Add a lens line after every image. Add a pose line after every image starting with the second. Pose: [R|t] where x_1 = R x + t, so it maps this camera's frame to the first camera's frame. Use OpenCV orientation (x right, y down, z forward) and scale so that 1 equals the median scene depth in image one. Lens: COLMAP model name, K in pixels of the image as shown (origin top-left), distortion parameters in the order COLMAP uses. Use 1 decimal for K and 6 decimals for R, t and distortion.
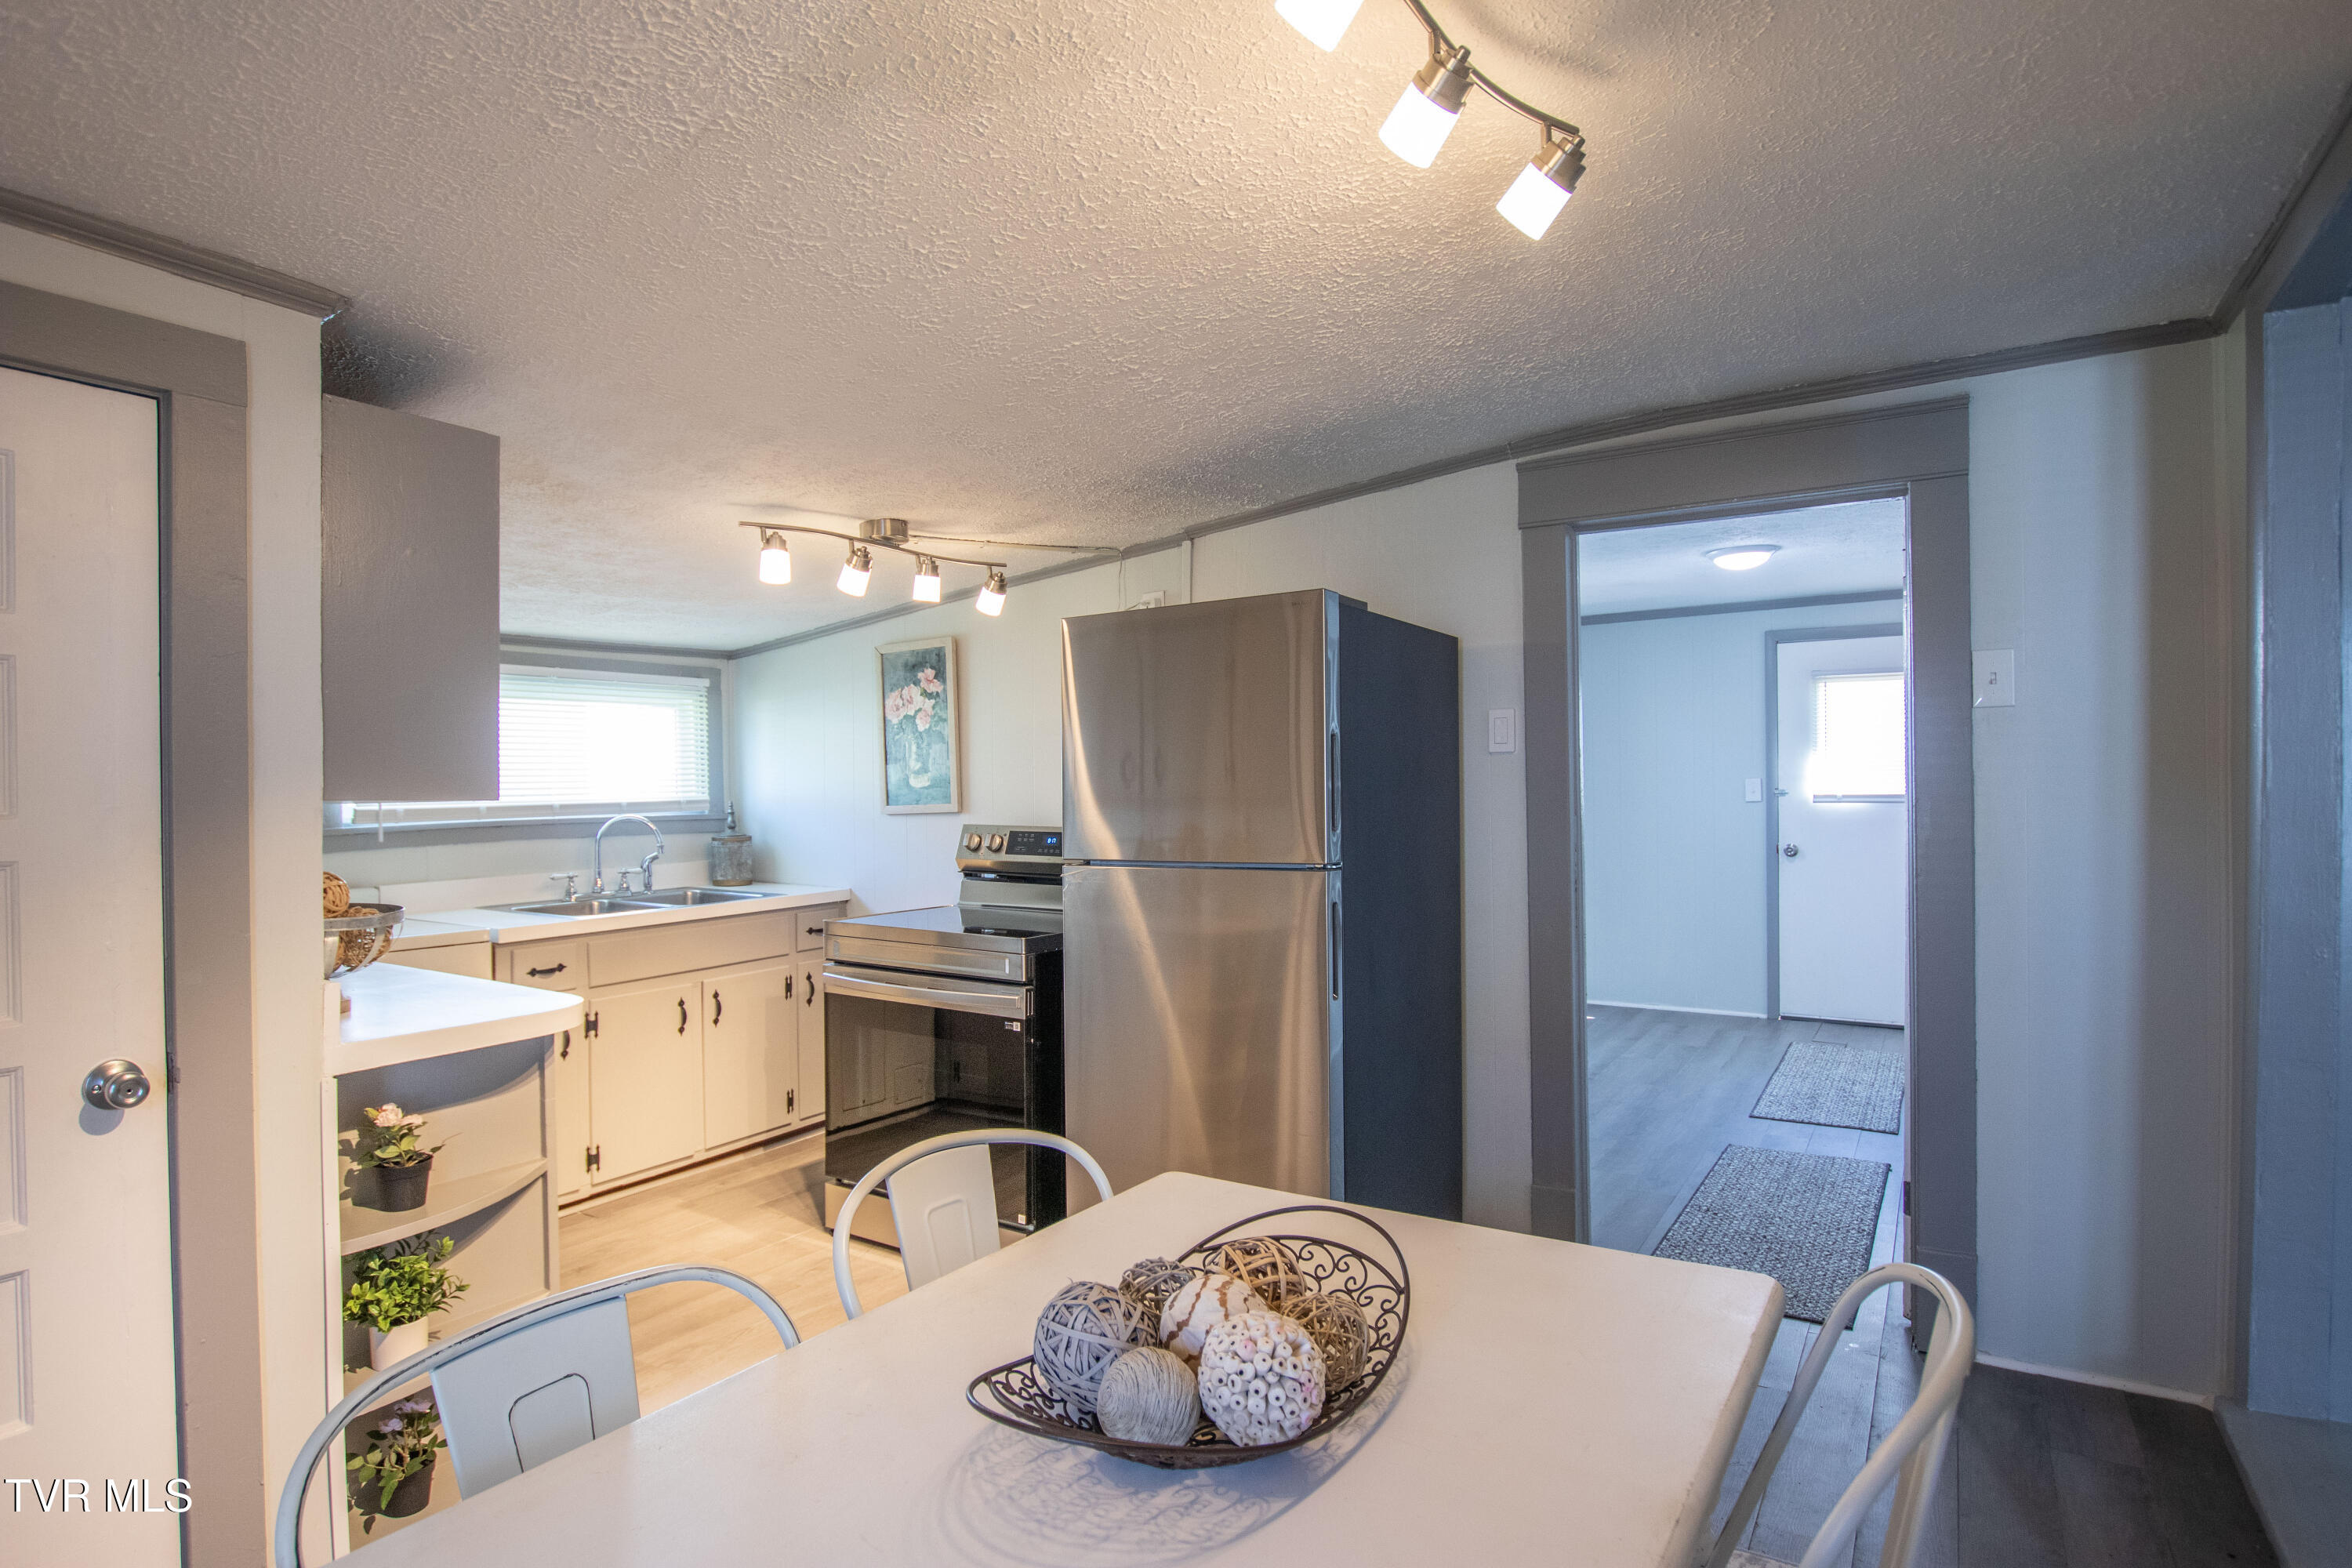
lens RADIAL K [[1166.0, 0, 1135.5], [0, 1166.0, 802.7], [0, 0, 1]] dist [-0.019725, 0.001245]
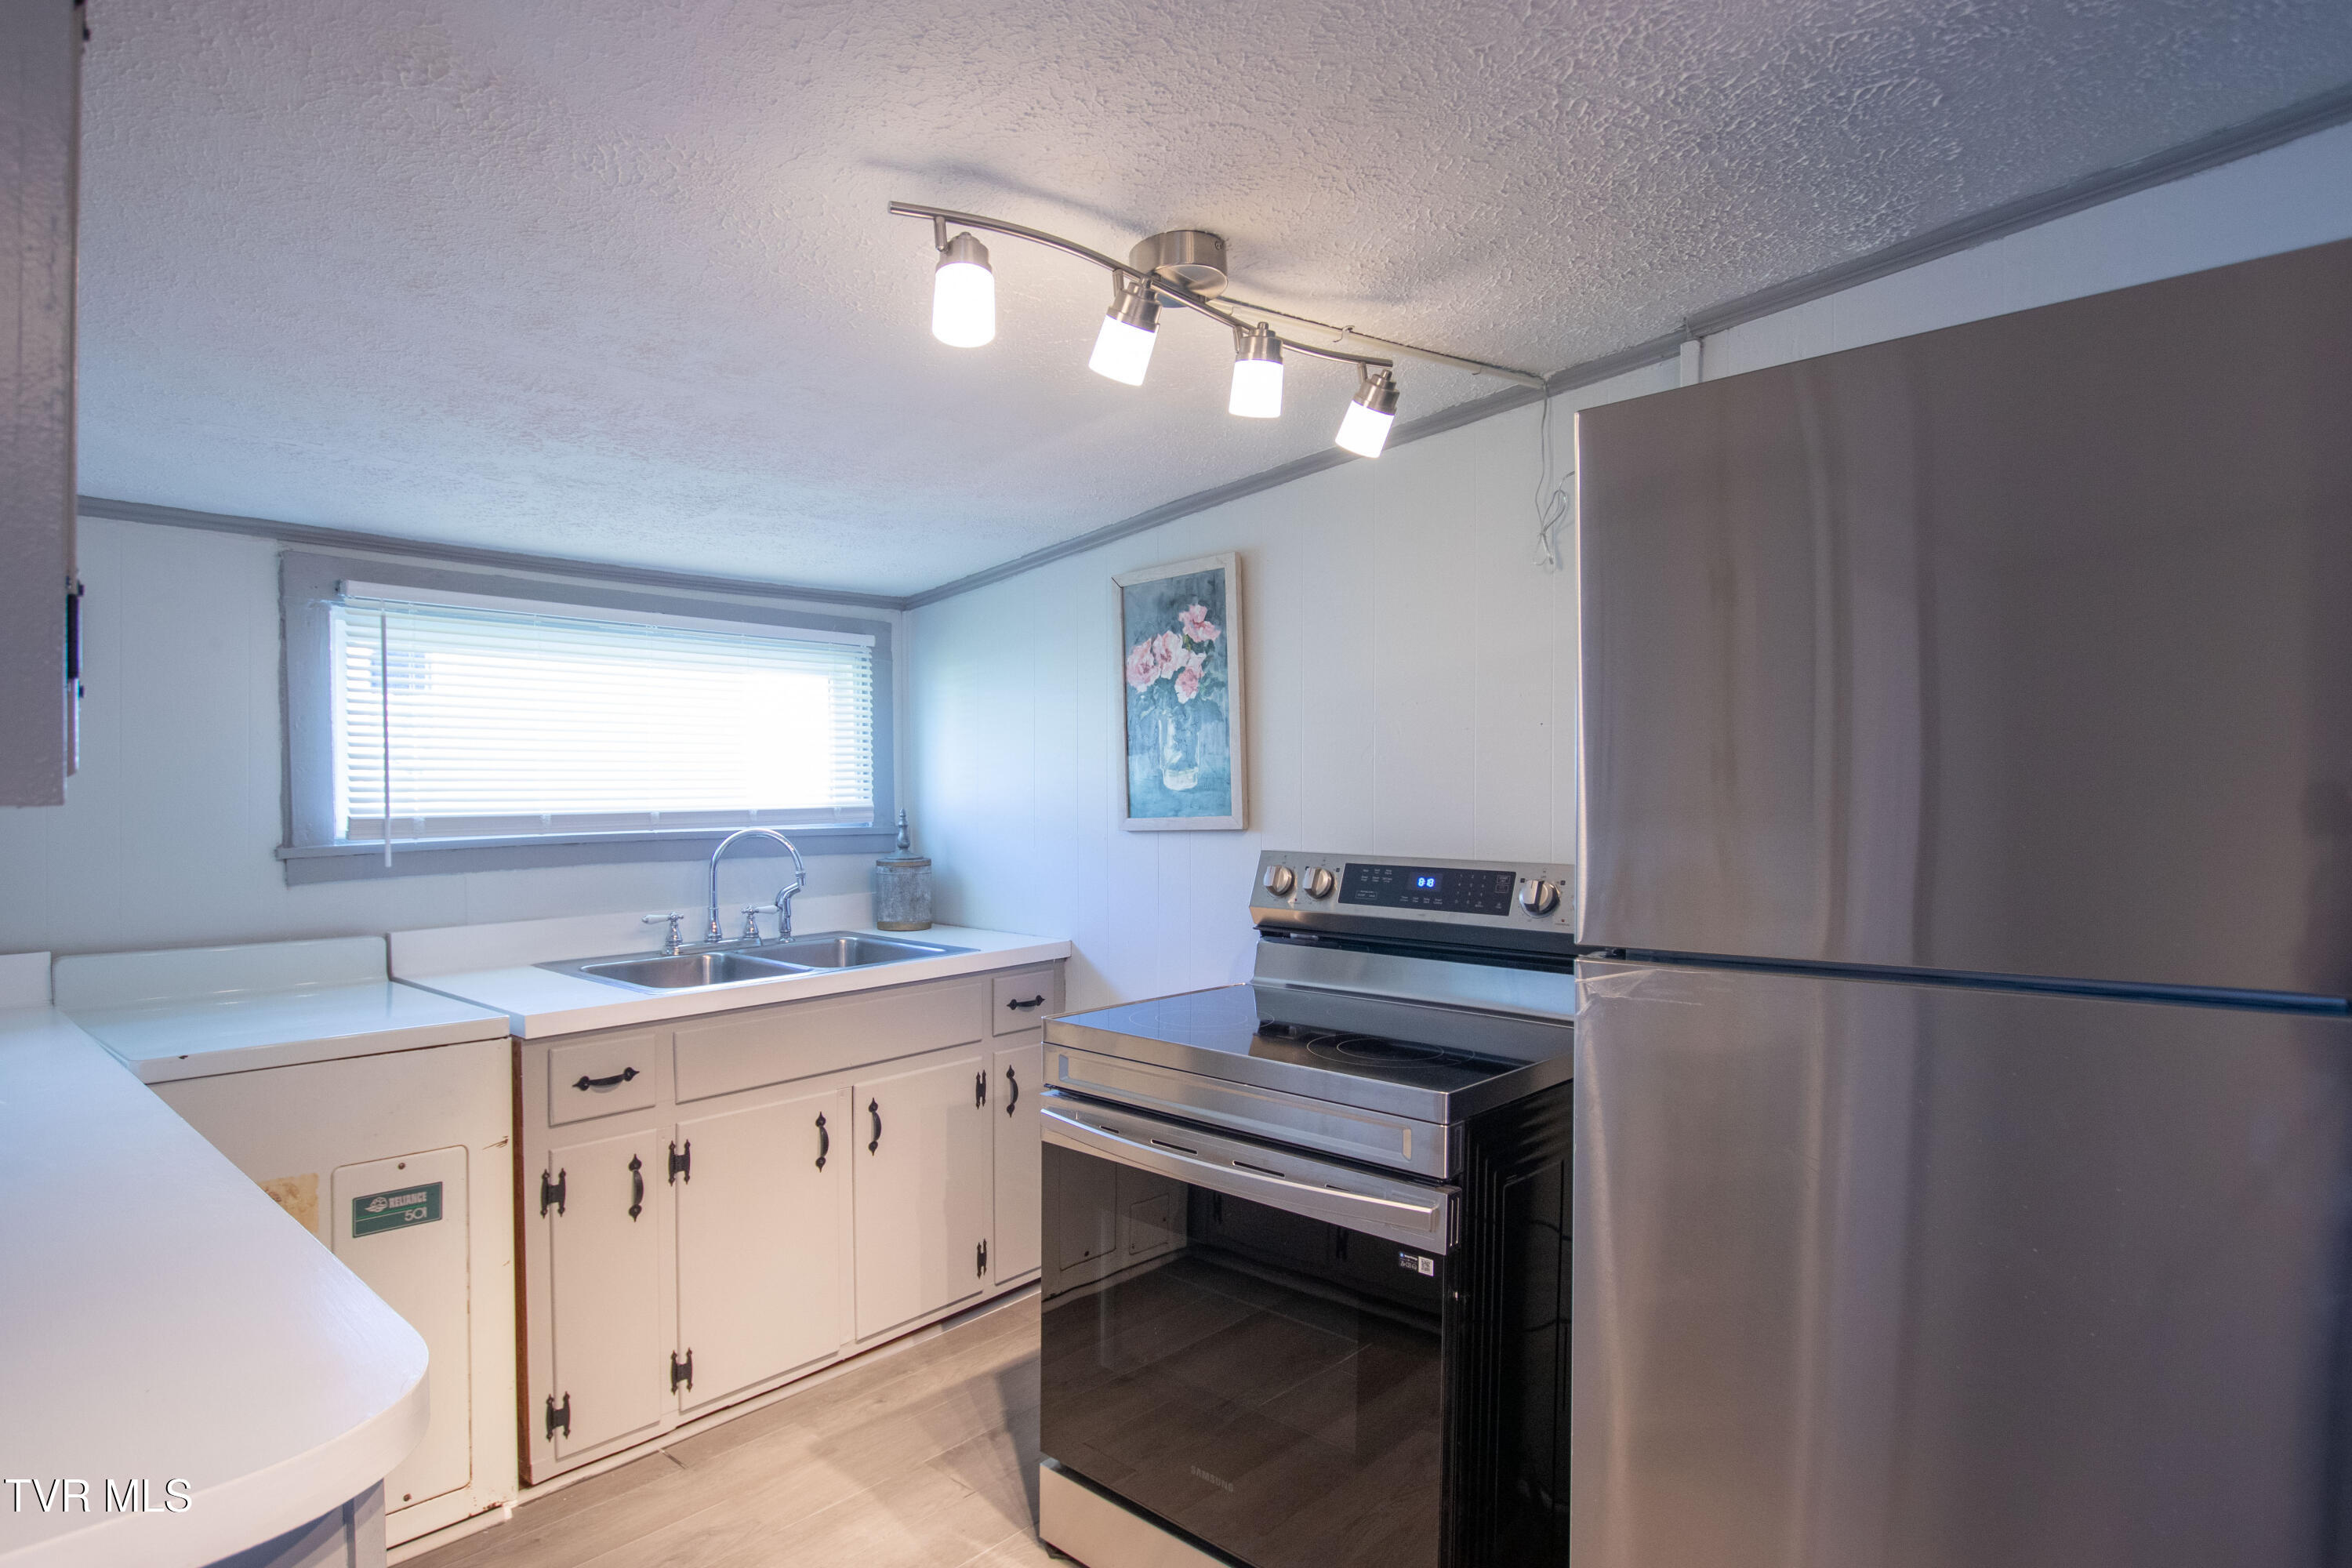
lens RADIAL K [[1231.2, 0, 1127.7], [0, 1231.2, 819.2], [0, 0, 1]] dist [-0.041651, 0.019661]
pose [[0.985609, 0.009361, -0.168781, -0.101978], [-0.008528, 0.999948, 0.005661, -0.000790], [0.168825, -0.004140, 0.985637, 0.334434]]
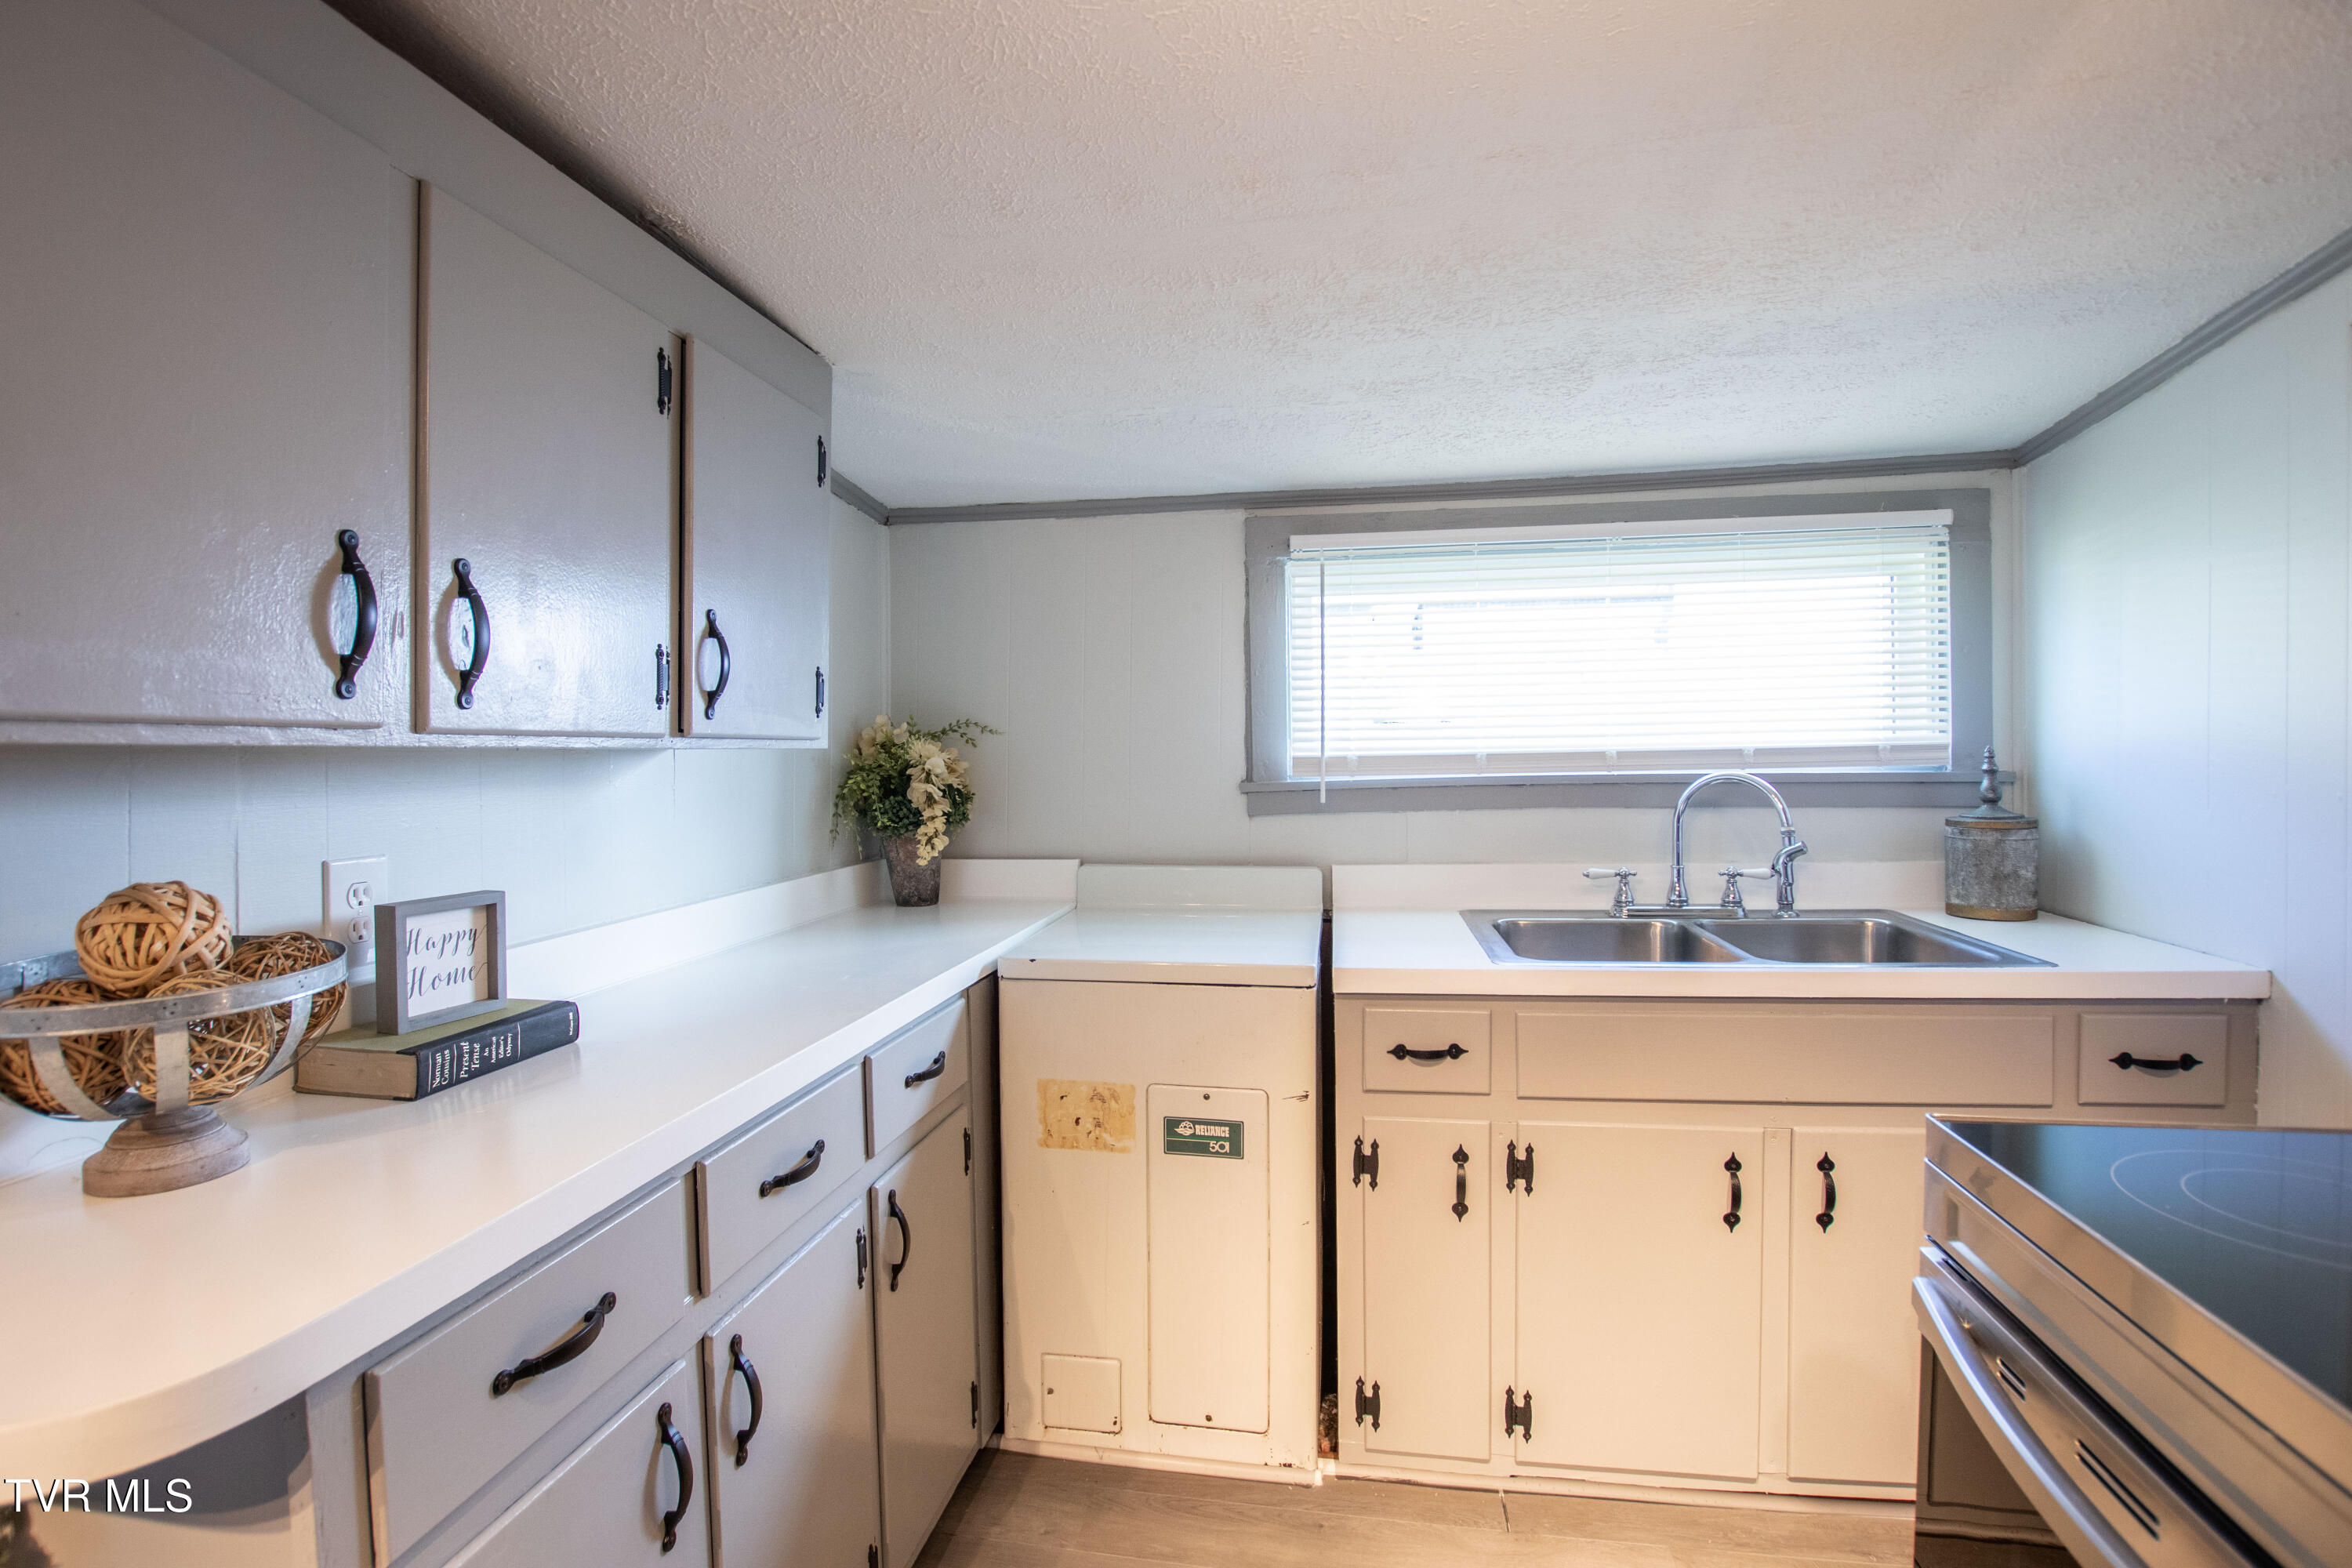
lens RADIAL K [[1123.1, 0, 1173.7], [0, 1123.1, 767.5], [0, 0, 1]] dist [-0.026008, -0.000228]
pose [[0.391168, 0.021264, -0.920074, -0.056490], [-0.005182, 0.999768, 0.020903, -0.000861], [0.920305, -0.003409, 0.391188, 0.566968]]
